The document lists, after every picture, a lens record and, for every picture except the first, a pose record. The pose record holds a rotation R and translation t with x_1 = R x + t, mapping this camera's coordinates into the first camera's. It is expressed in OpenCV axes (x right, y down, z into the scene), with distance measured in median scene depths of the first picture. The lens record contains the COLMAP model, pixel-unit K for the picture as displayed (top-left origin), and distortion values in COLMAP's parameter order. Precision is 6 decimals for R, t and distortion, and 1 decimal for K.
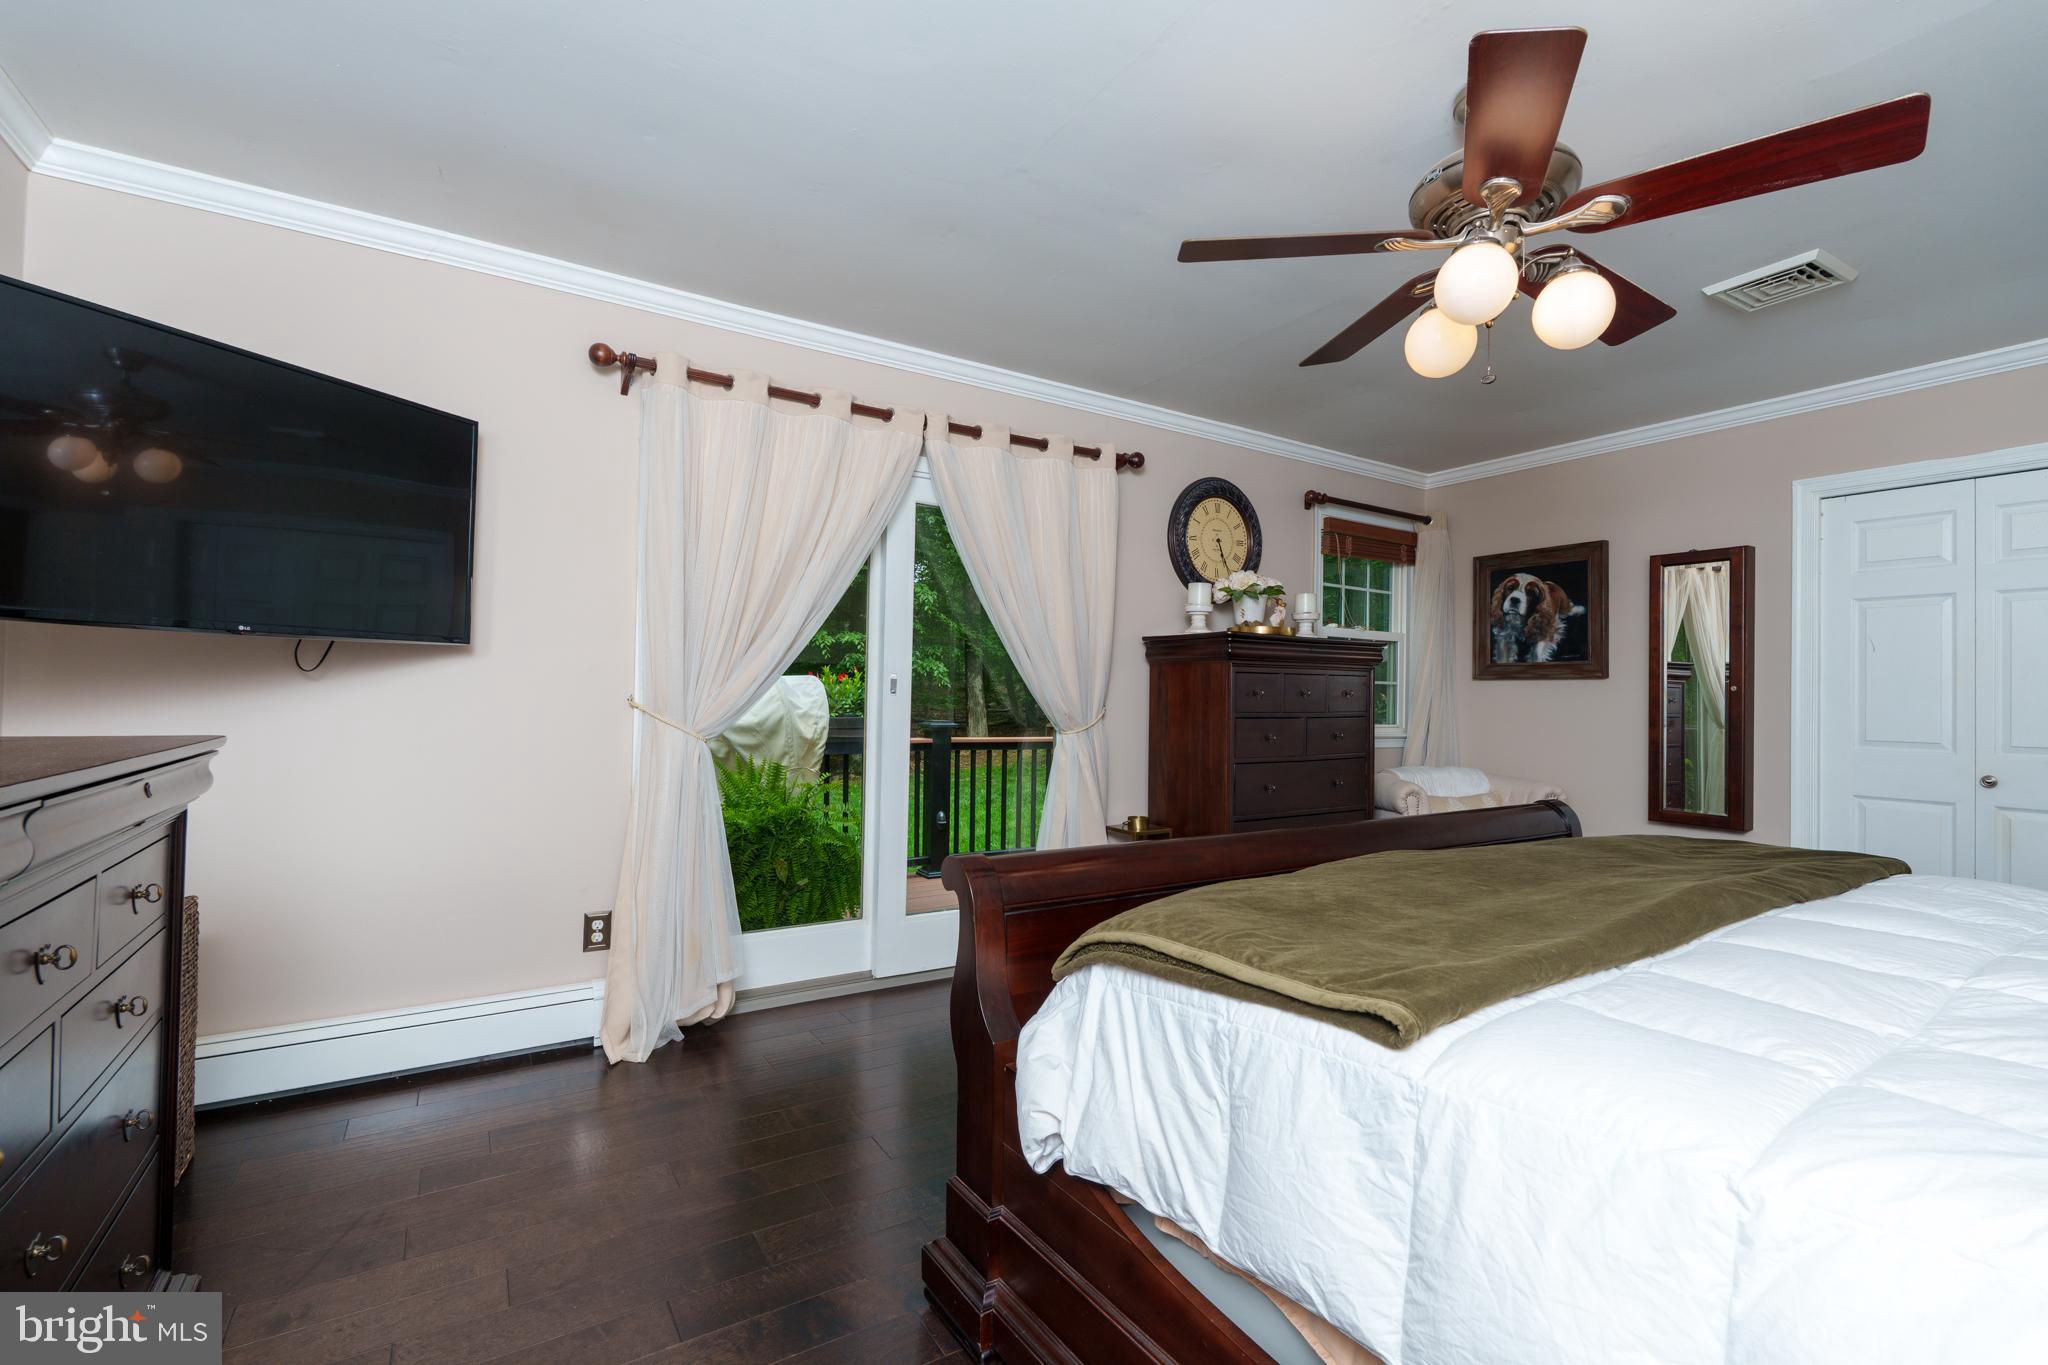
lens RADIAL K [[893.0, 0, 1024.0], [0, 893.0, 682.5], [0, 0, 1]] dist [-0.000659, -0.000001]
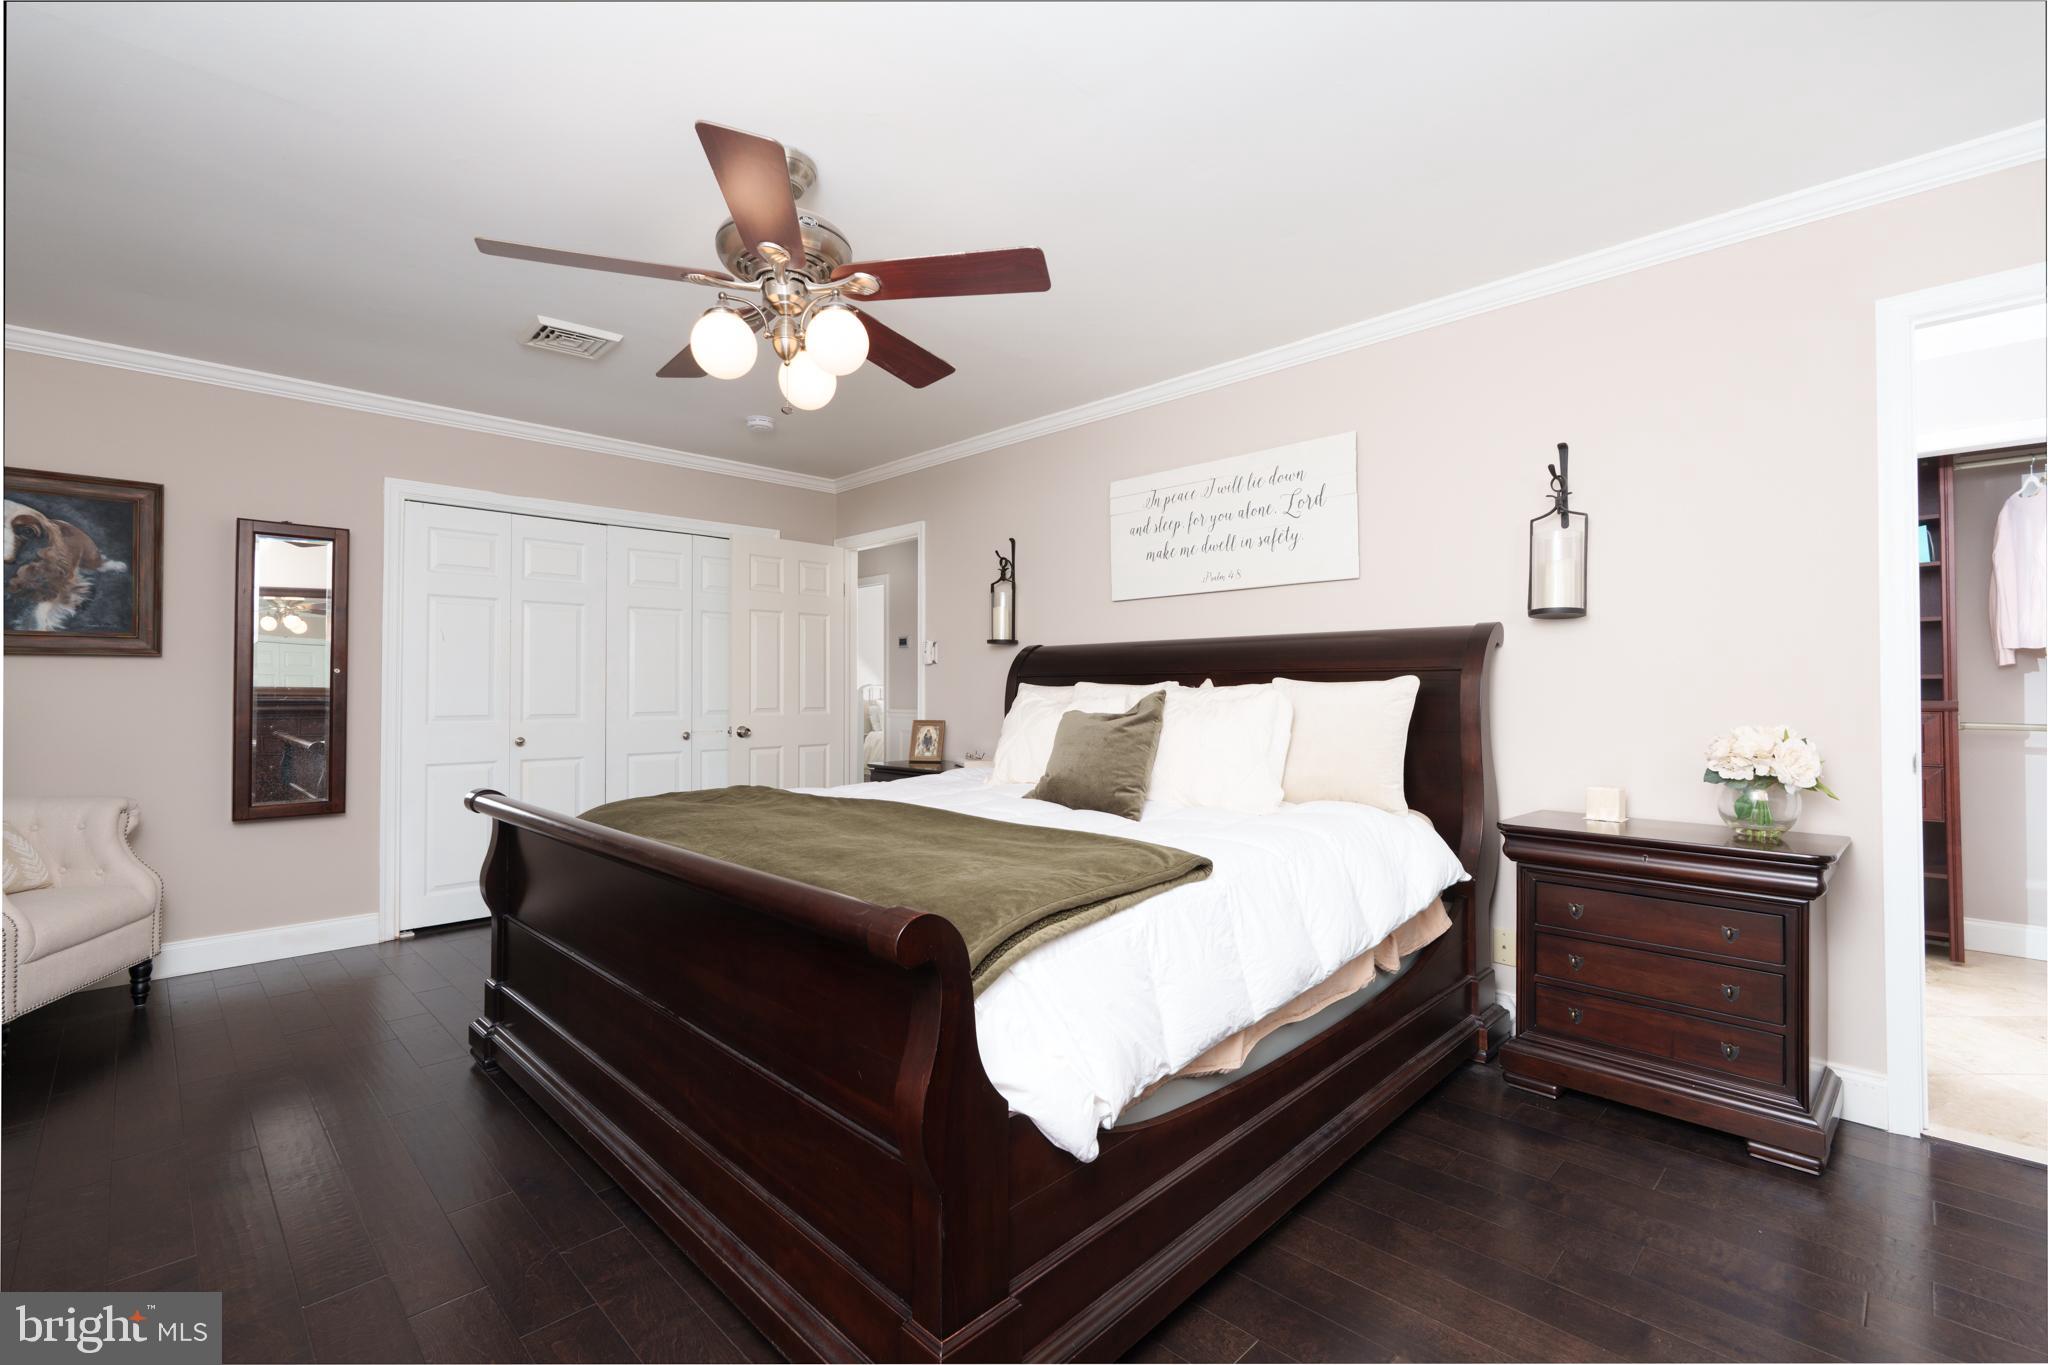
lens RADIAL K [[893.0, 0, 1024.0], [0, 893.0, 682.5], [0, 0, 1]] dist [-0.000659, -0.000001]
pose [[-0.210795, -0.007572, 0.977501, -0.297340], [-0.015862, 0.999865, 0.004325, 0.002921], [-0.977402, -0.014593, -0.210887, 0.407775]]
